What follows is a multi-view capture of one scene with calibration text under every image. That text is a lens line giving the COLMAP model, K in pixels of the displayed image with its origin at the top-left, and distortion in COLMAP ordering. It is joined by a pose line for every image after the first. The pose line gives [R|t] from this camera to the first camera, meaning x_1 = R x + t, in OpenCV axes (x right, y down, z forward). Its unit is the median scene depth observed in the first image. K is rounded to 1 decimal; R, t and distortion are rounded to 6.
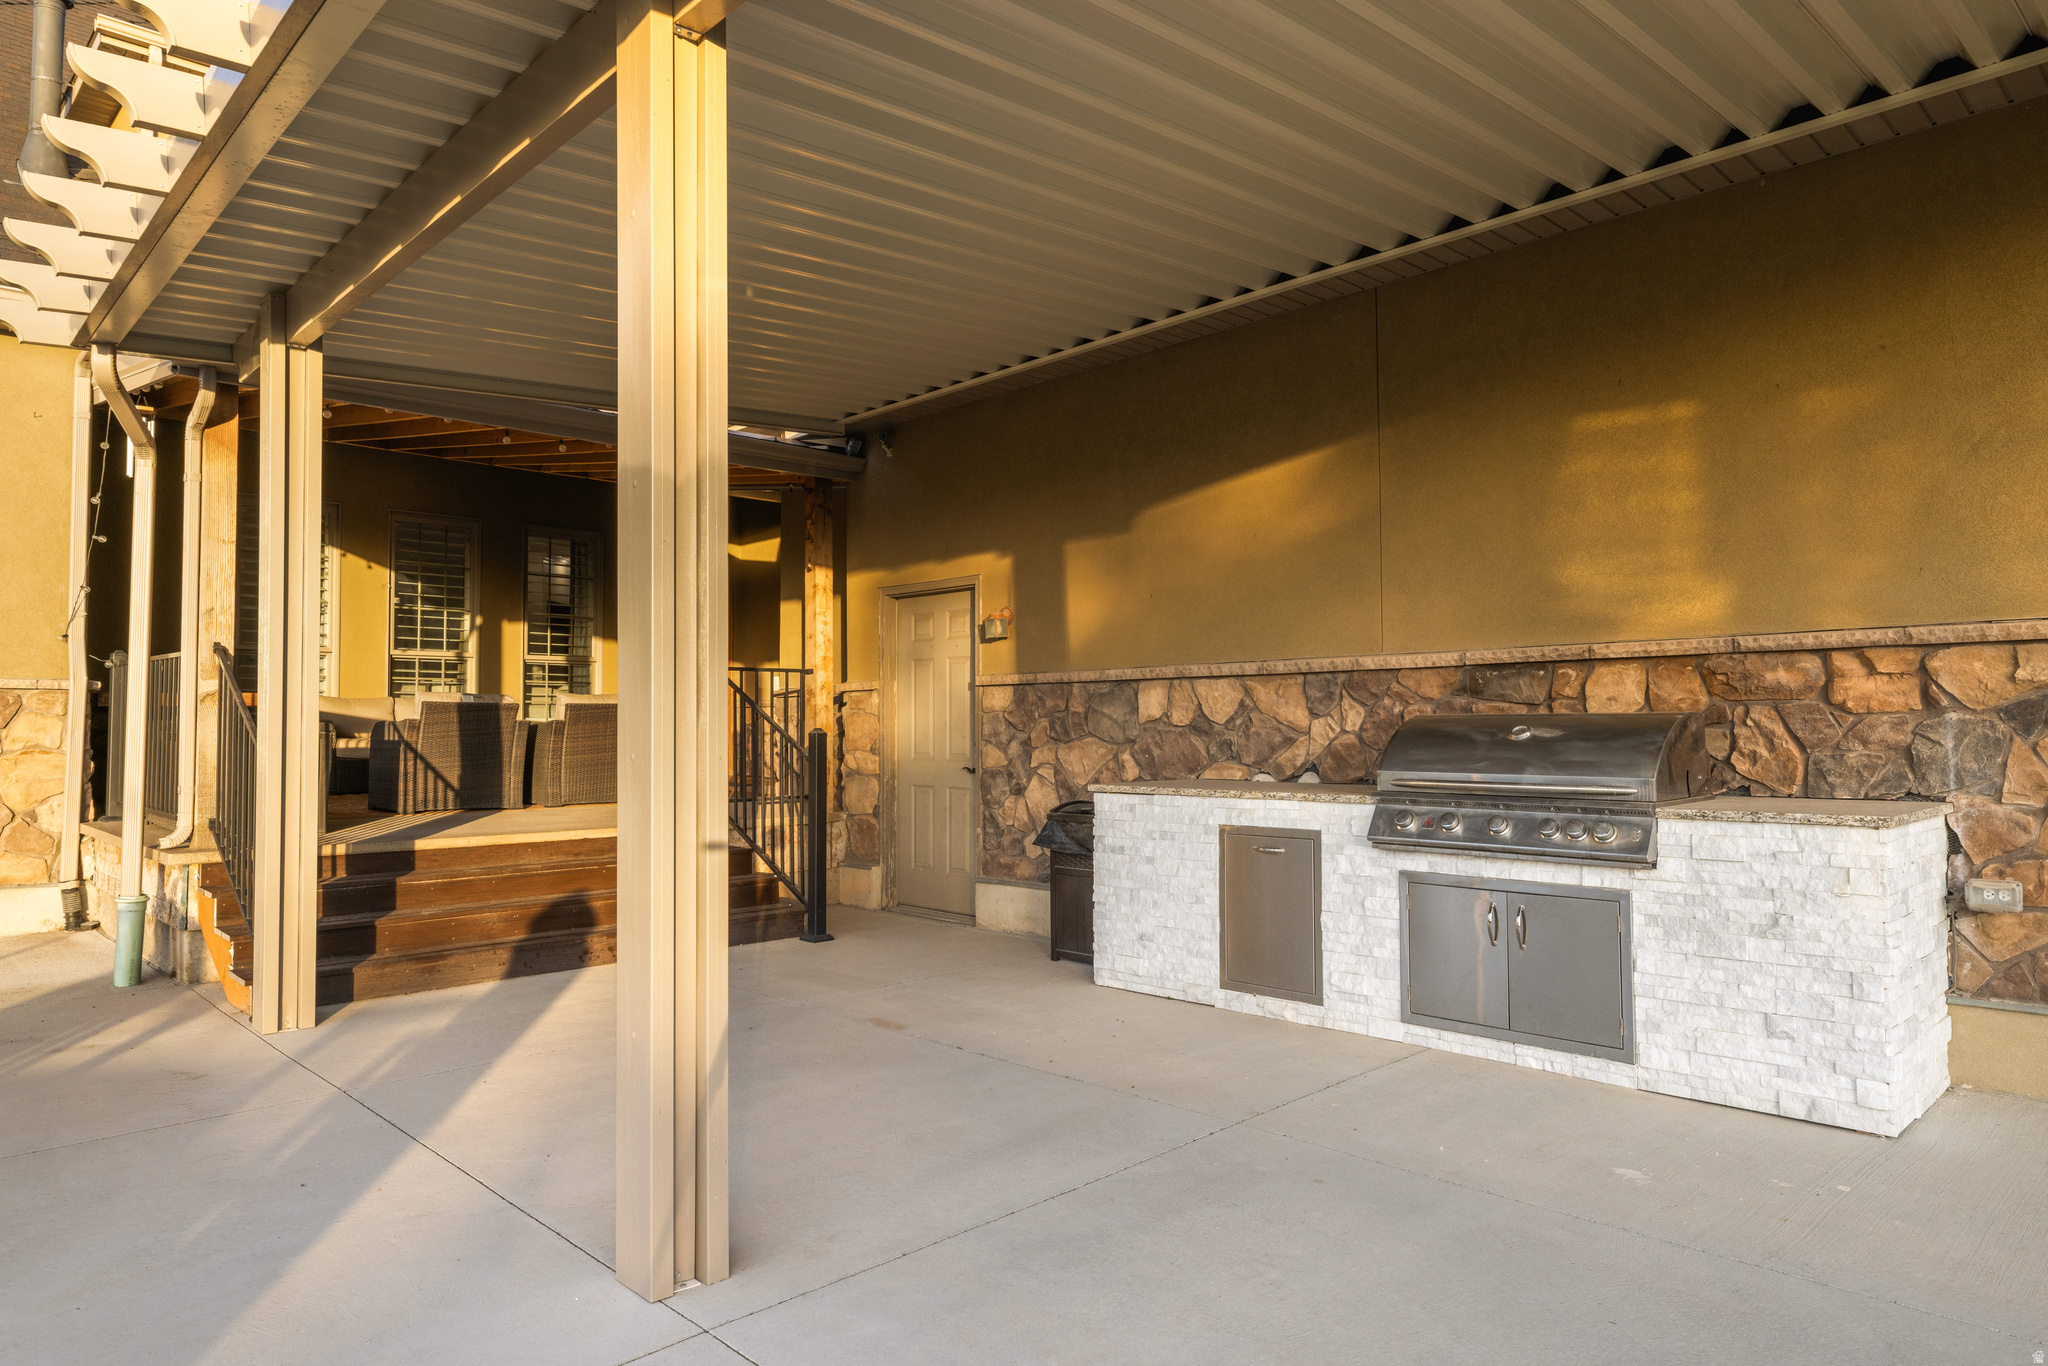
lens RADIAL K [[1305.3, 0, 1024.0], [0, 1305.3, 683.0], [0, 0, 1]] dist [0.001562, 0.001214]
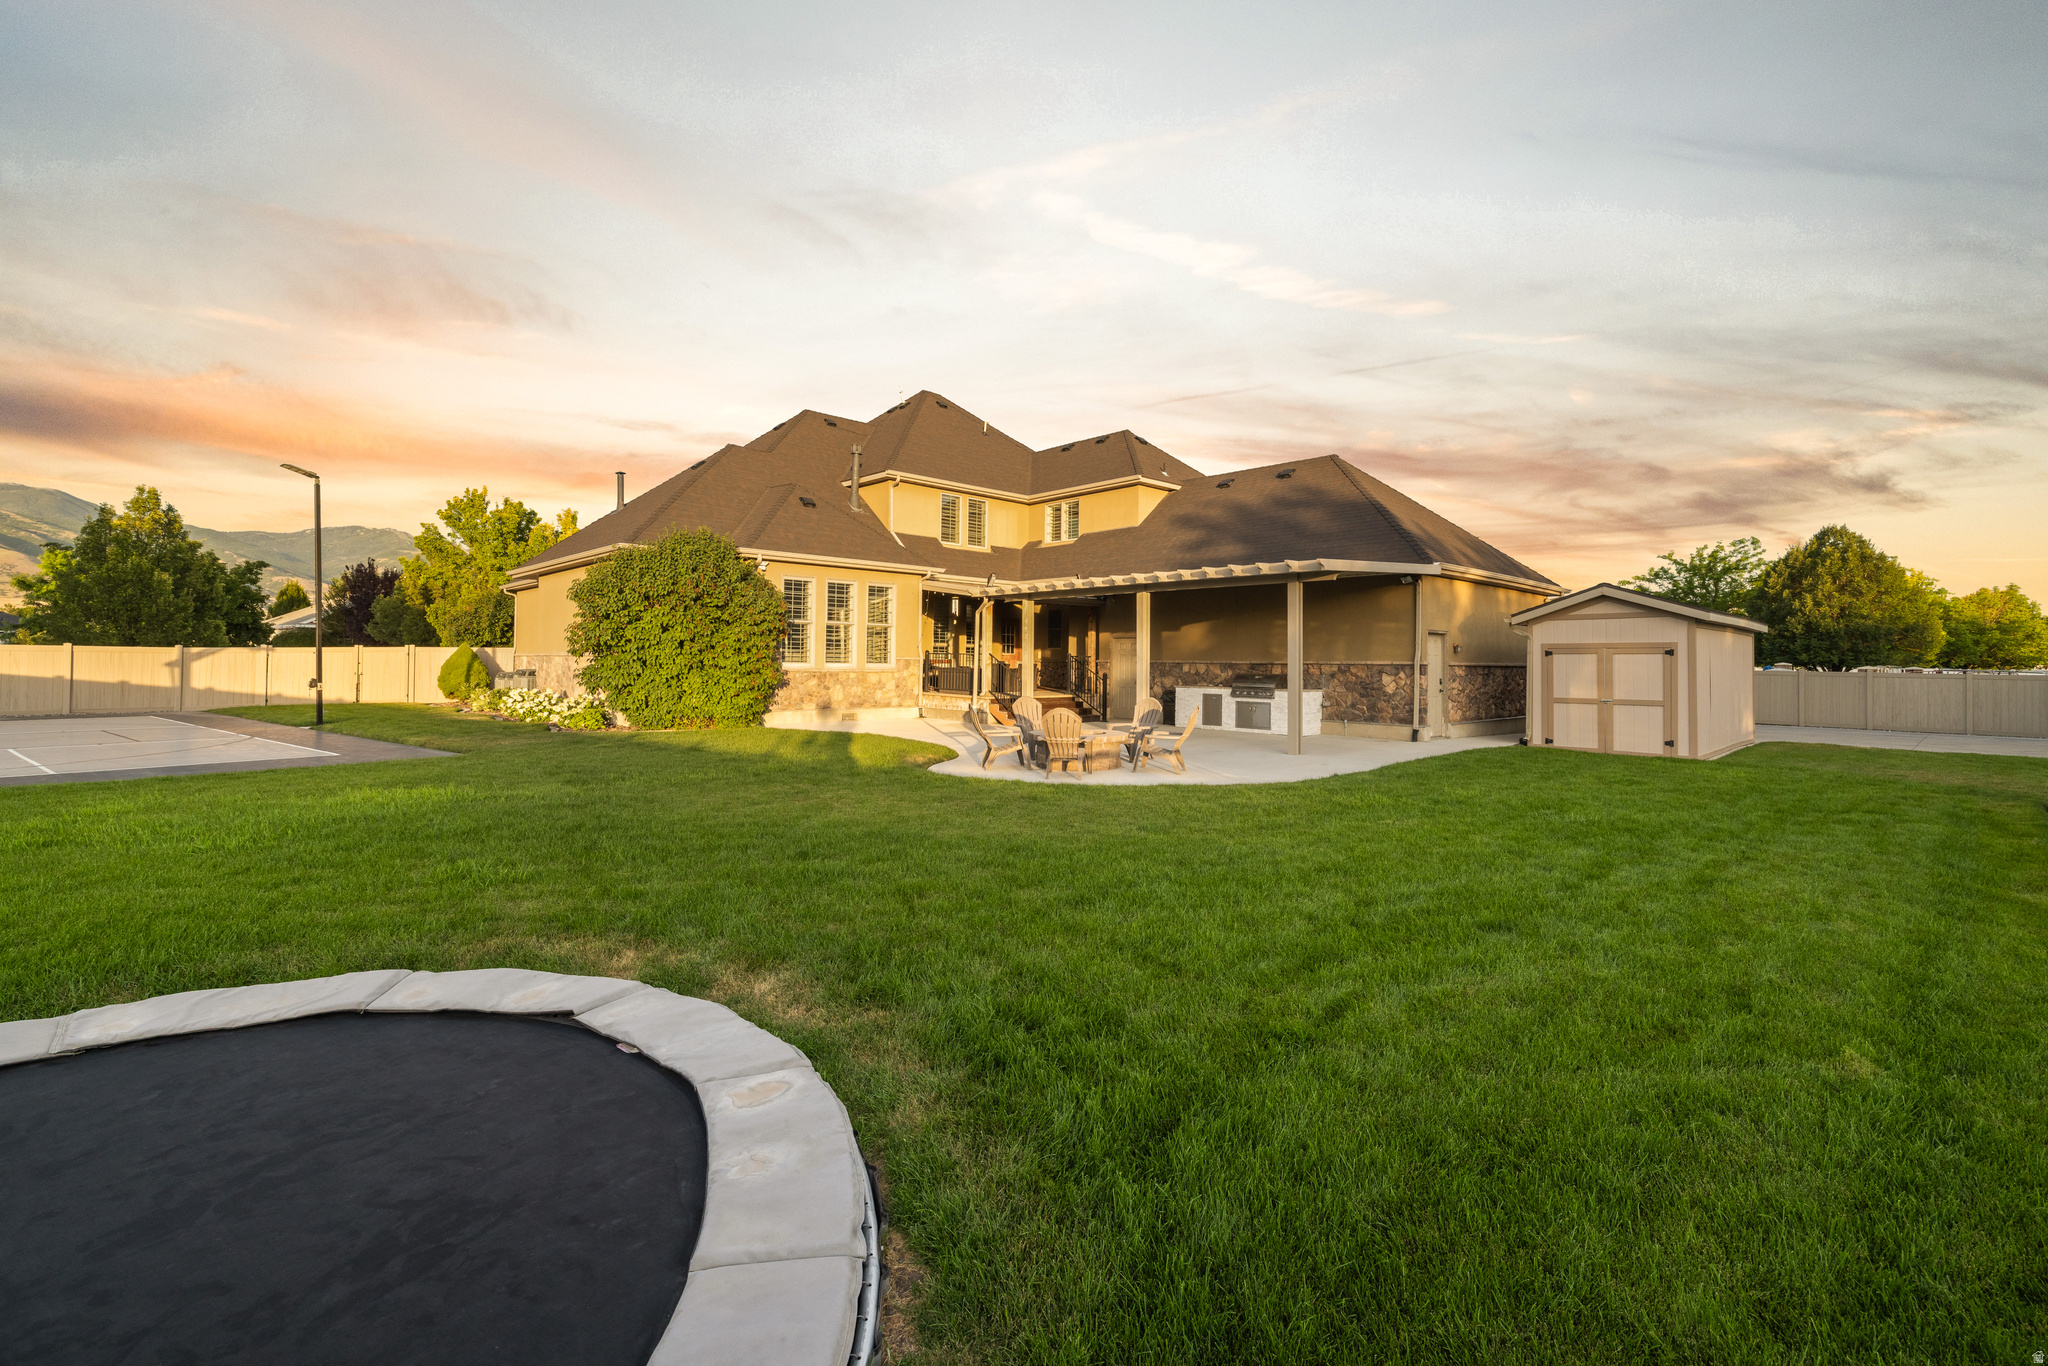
lens RADIAL K [[861.8, 0, 1014.0], [0, 861.8, 680.9], [0, 0, 1]] dist [-0.001134, 0.000733]
pose [[0.999527, 0.017714, -0.025130, -0.489958], [-0.016275, 0.998278, 0.056361, -0.116239], [0.026086, -0.055926, 0.998094, -2.318129]]
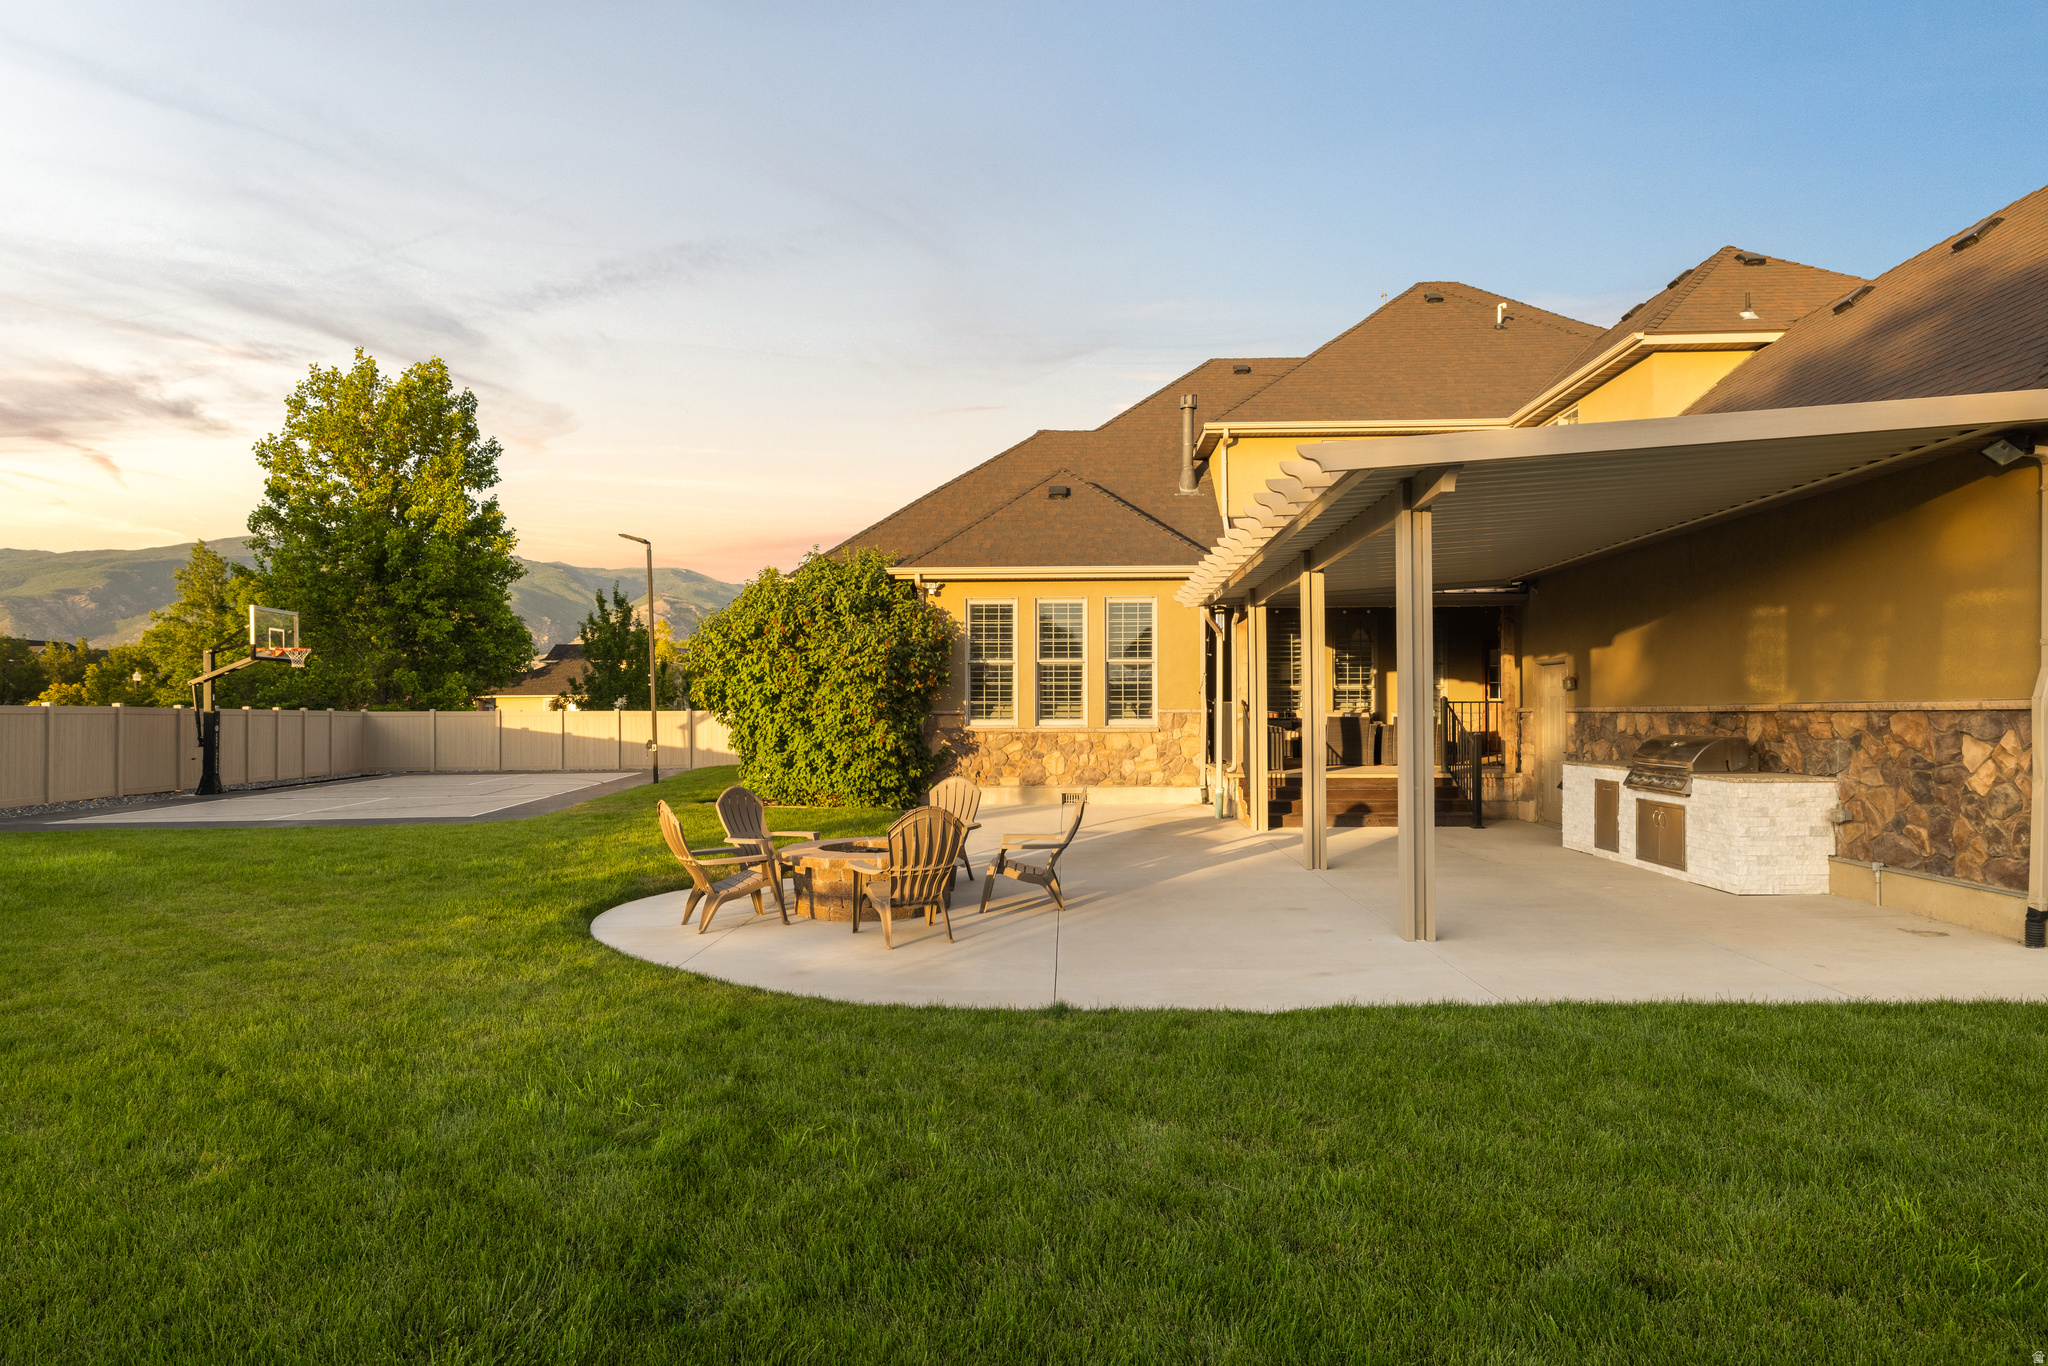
lens RADIAL K [[1101.3, 0, 1026.0], [0, 1101.3, 726.8], [0, 0, 1]] dist [0.024258, -0.000093]
pose [[0.698900, 0.011977, -0.715119, 0.827910], [0.024057, 0.998900, 0.040240, -0.087264], [0.714814, -0.045327, 0.697844, -1.087249]]
